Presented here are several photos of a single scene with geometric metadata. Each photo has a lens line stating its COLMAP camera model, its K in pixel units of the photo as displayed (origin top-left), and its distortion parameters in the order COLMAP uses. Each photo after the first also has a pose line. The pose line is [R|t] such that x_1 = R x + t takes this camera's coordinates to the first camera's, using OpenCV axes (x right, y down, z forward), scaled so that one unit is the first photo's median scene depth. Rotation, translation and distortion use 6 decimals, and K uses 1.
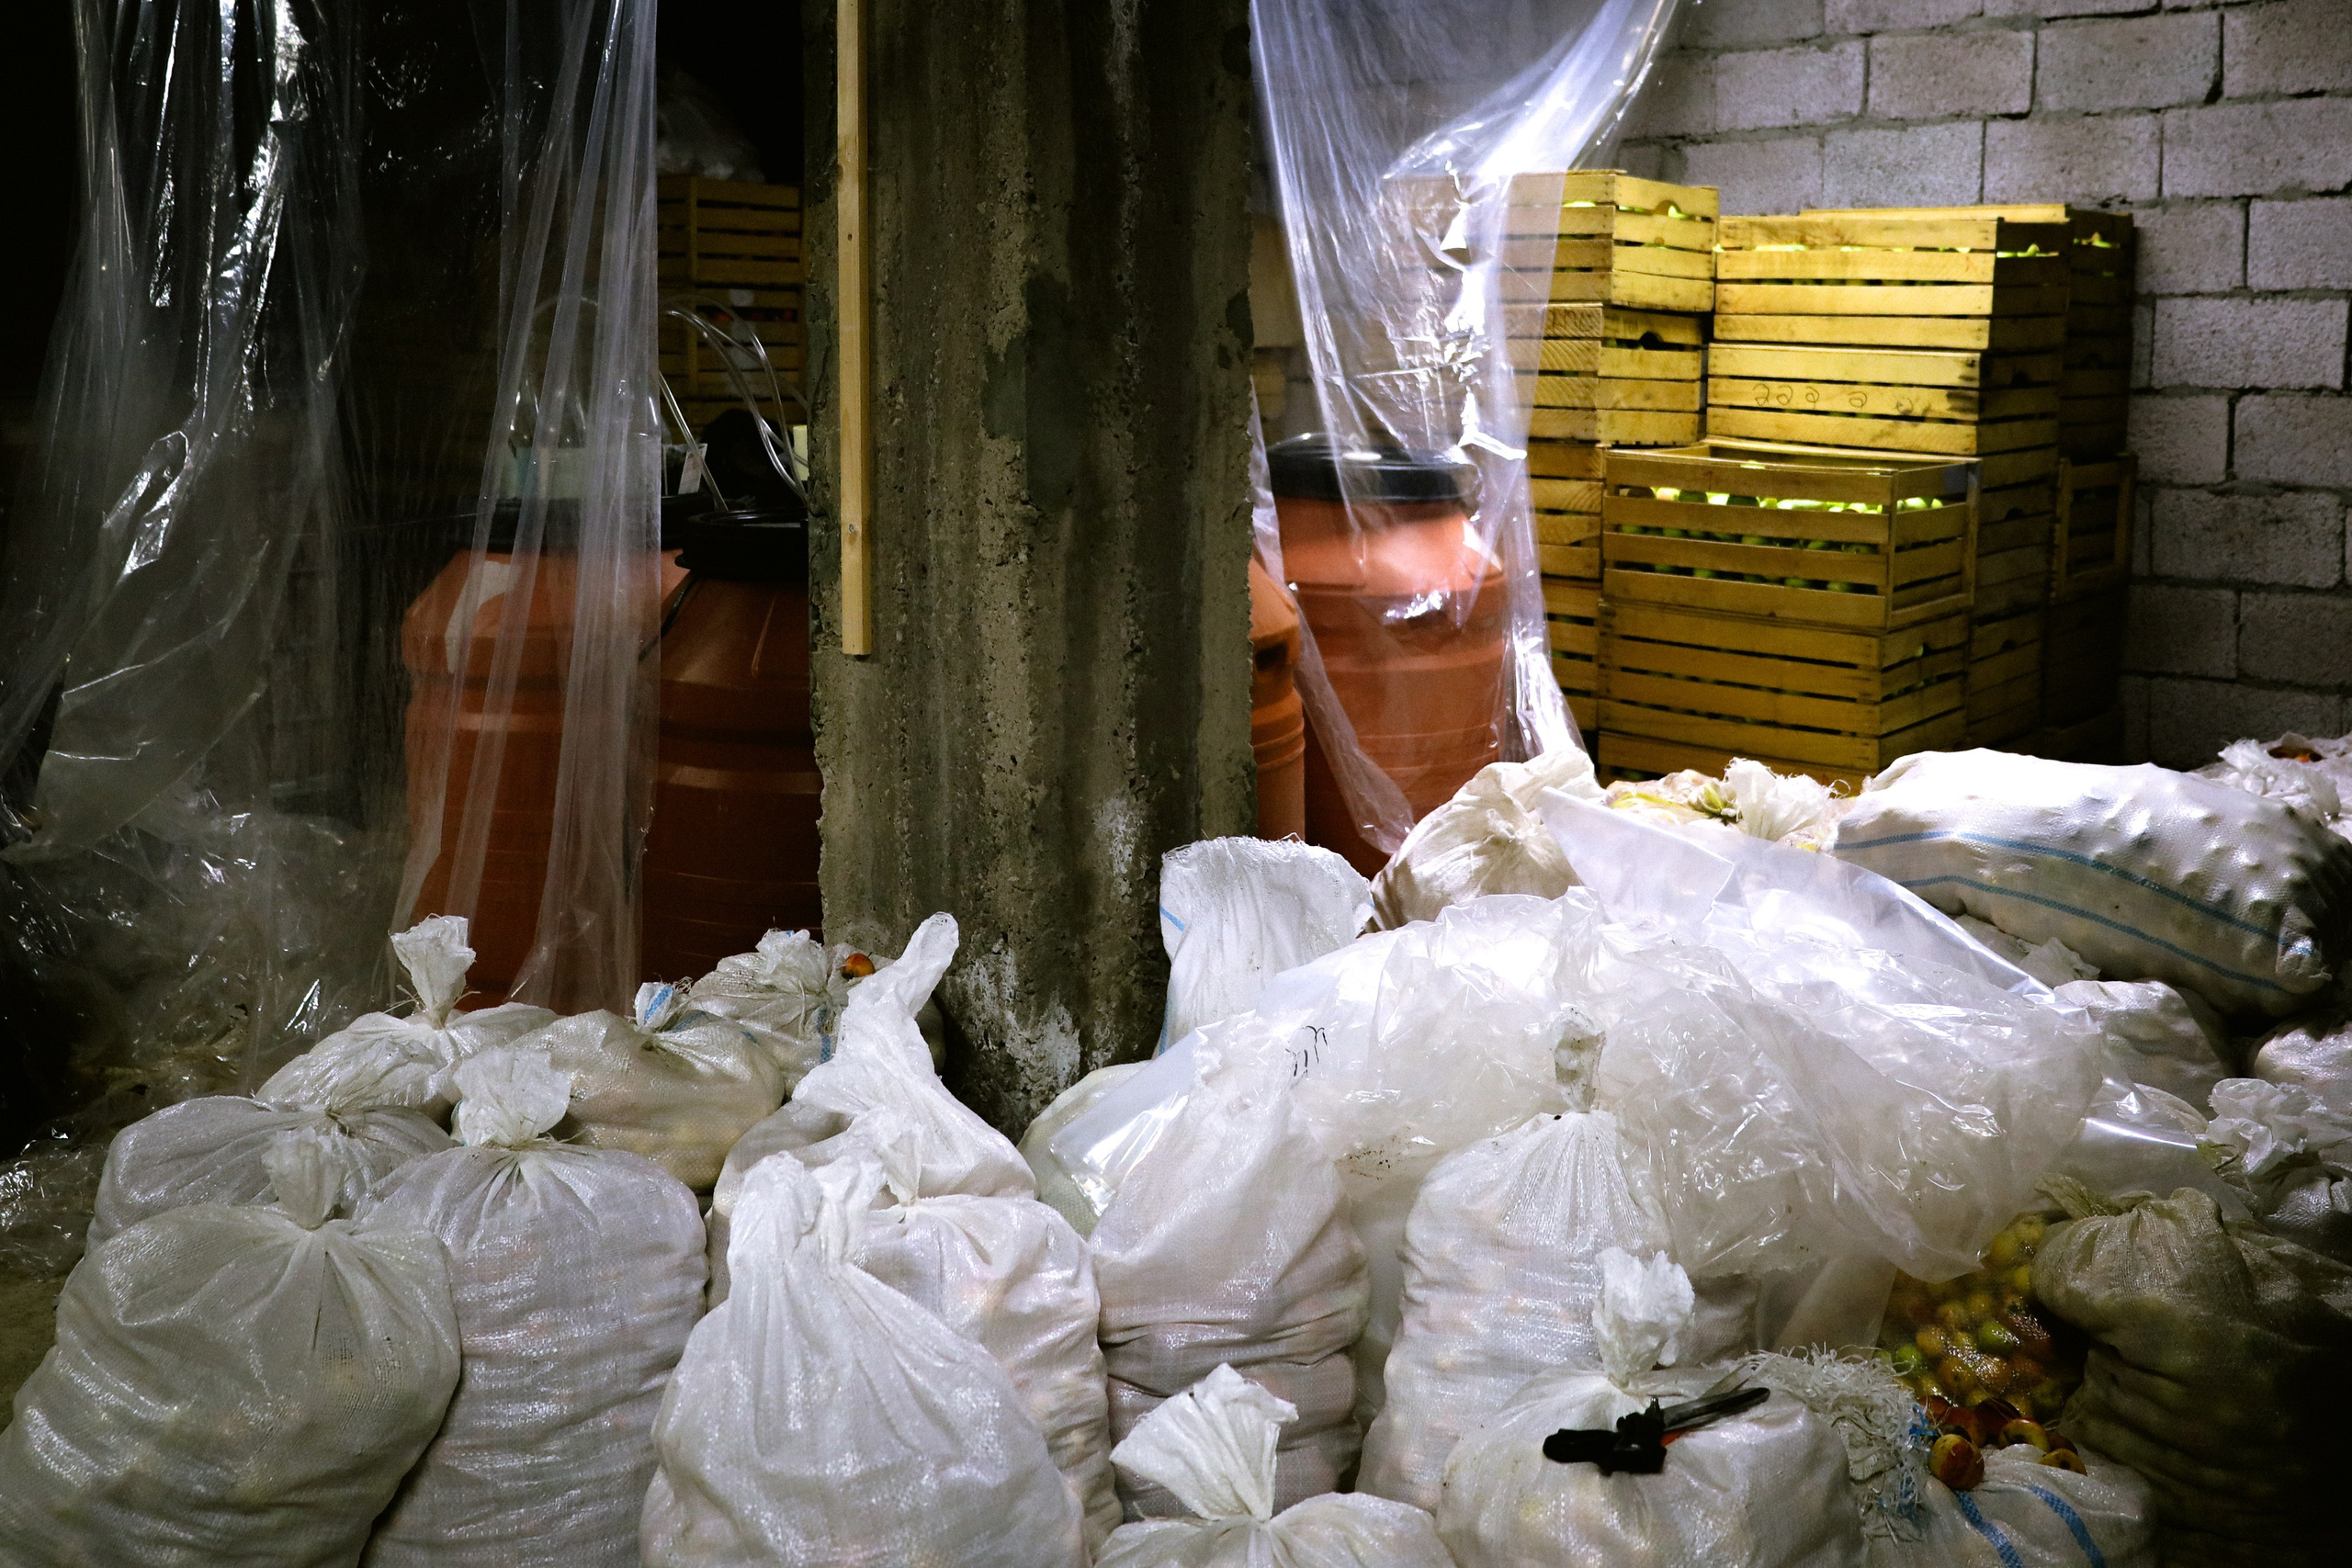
lens RADIAL K [[2200.2, 0, 1177.2], [0, 2200.2, 625.5], [0, 0, 1]] dist [-0.070957, 0.005519]
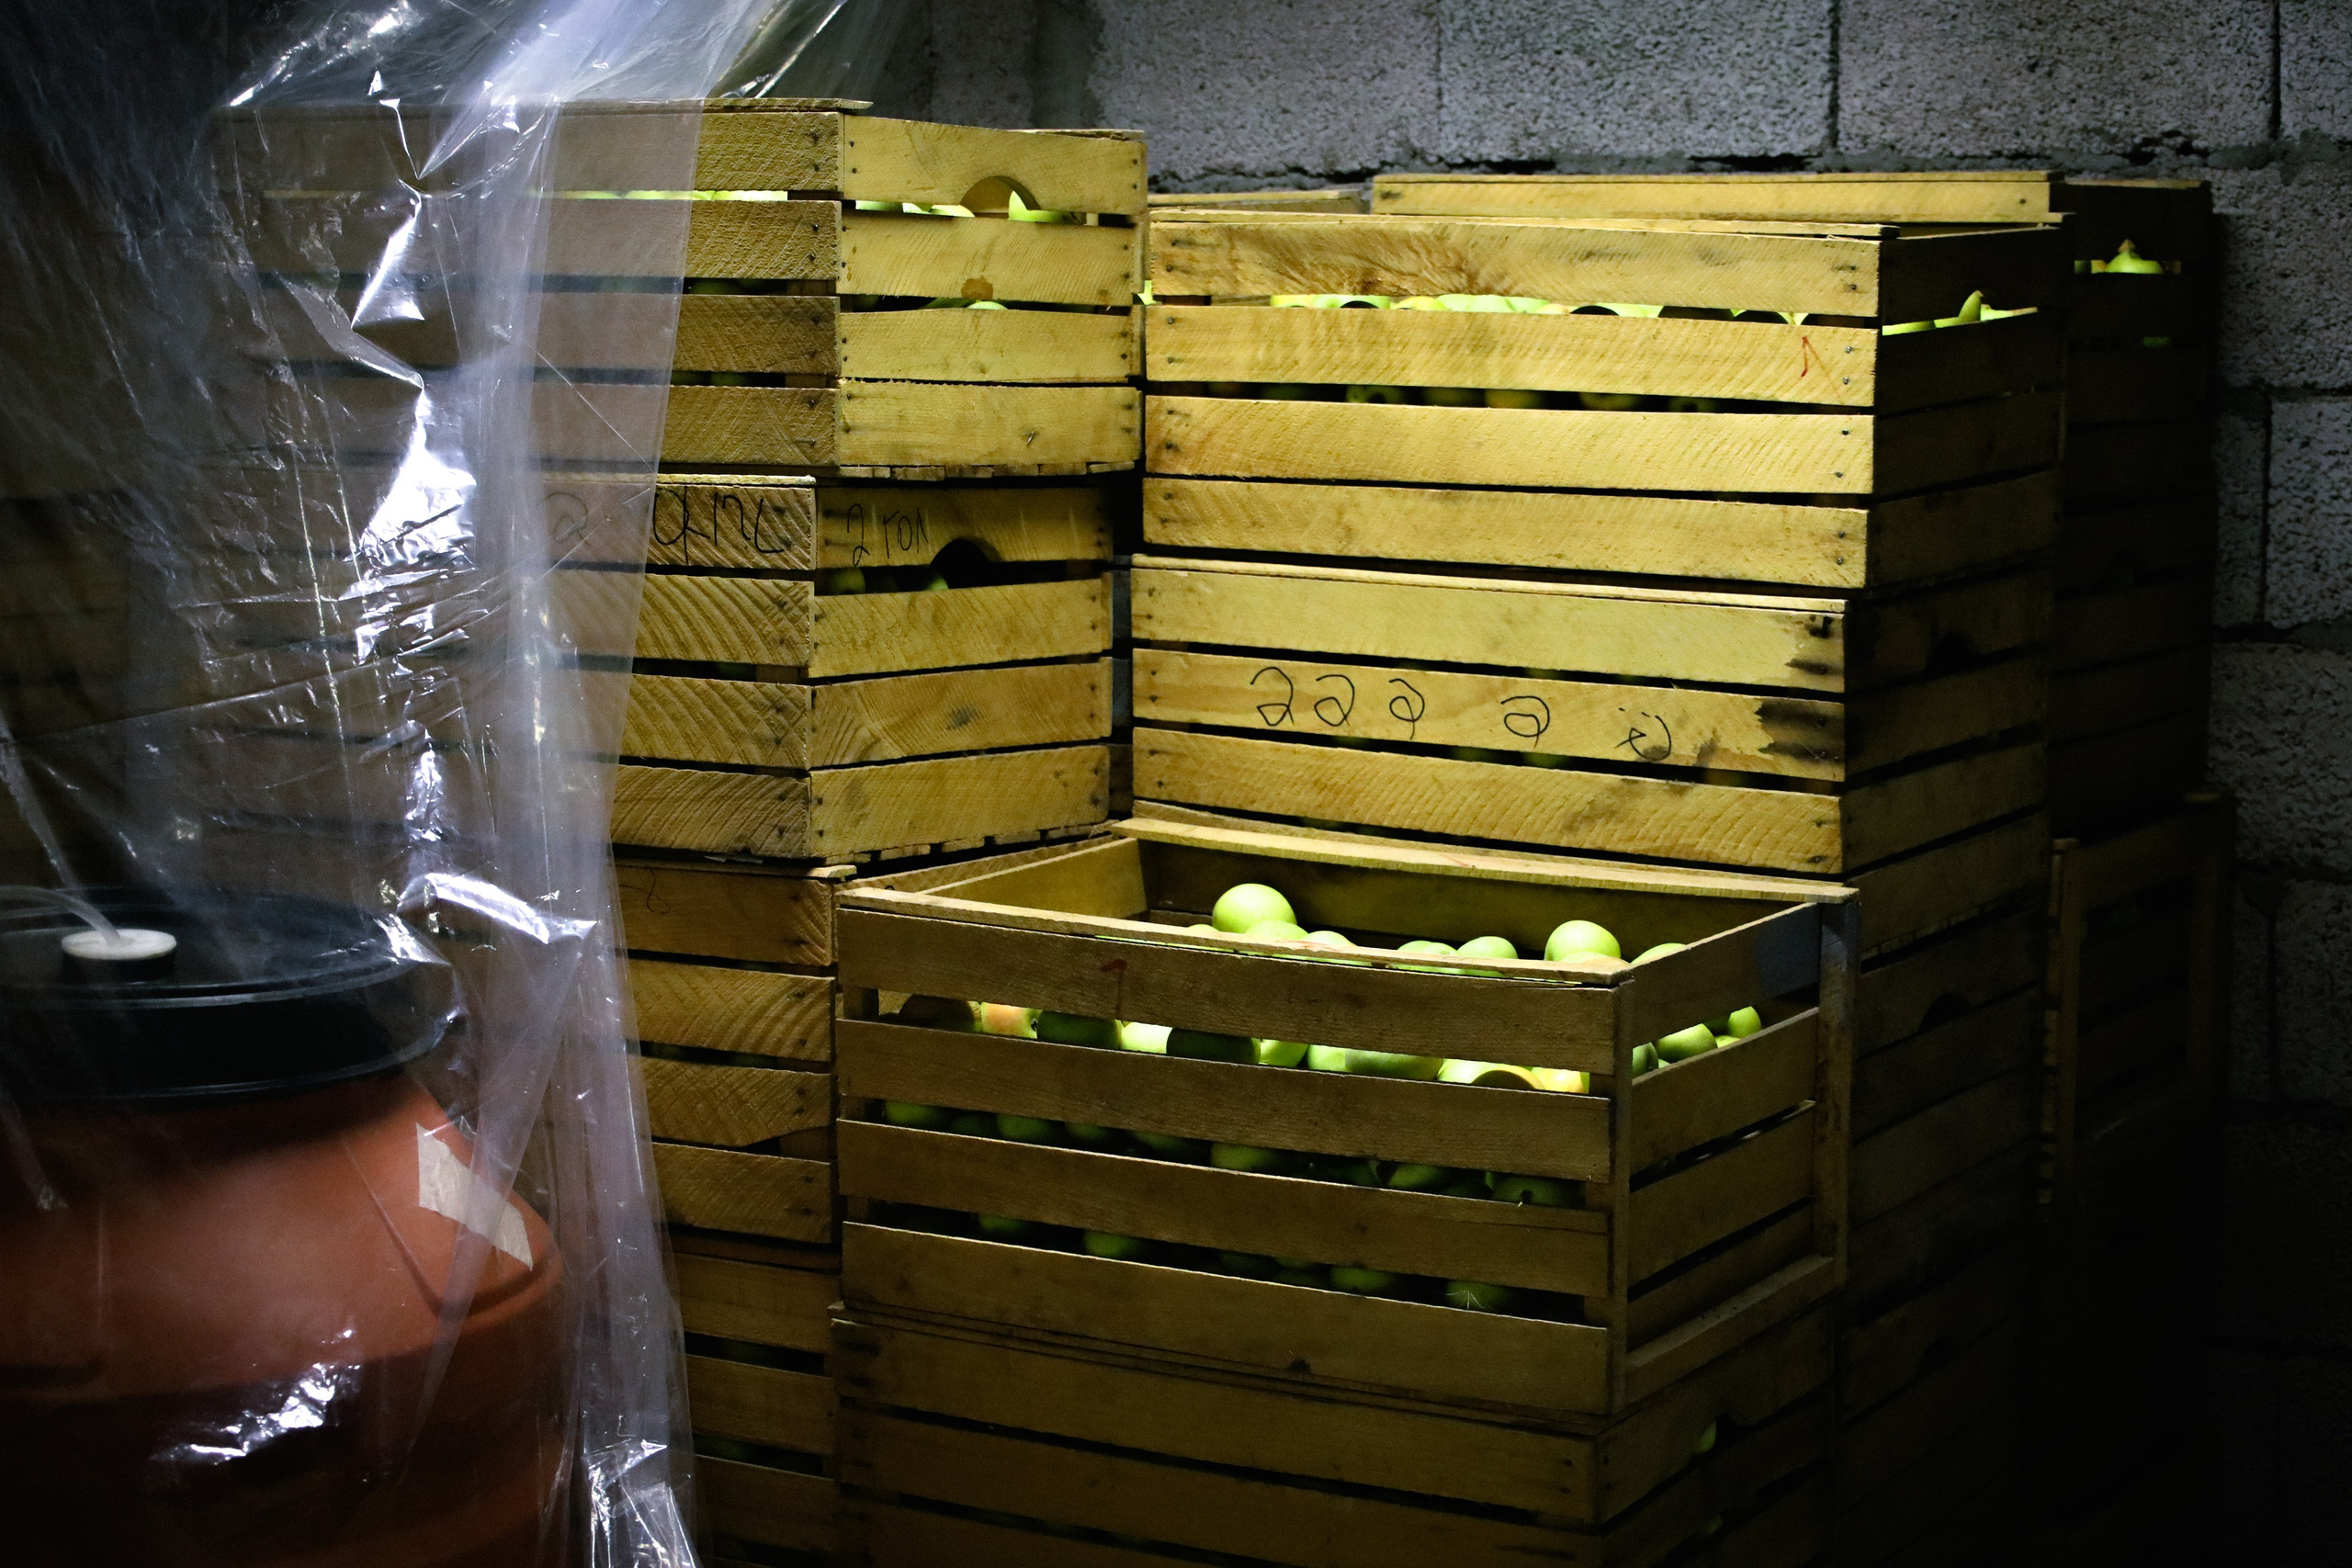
lens RADIAL K [[4298.7, 0, 1176.0], [0, 4298.7, 784.0], [0, 0, 1]] dist [-0.063019, -0.021812]
pose [[0.979671, -0.030366, 0.198299, 0.110751], [0.031456, 0.999502, -0.002350, -0.092624], [-0.198129, 0.008540, 0.980139, 0.304521]]
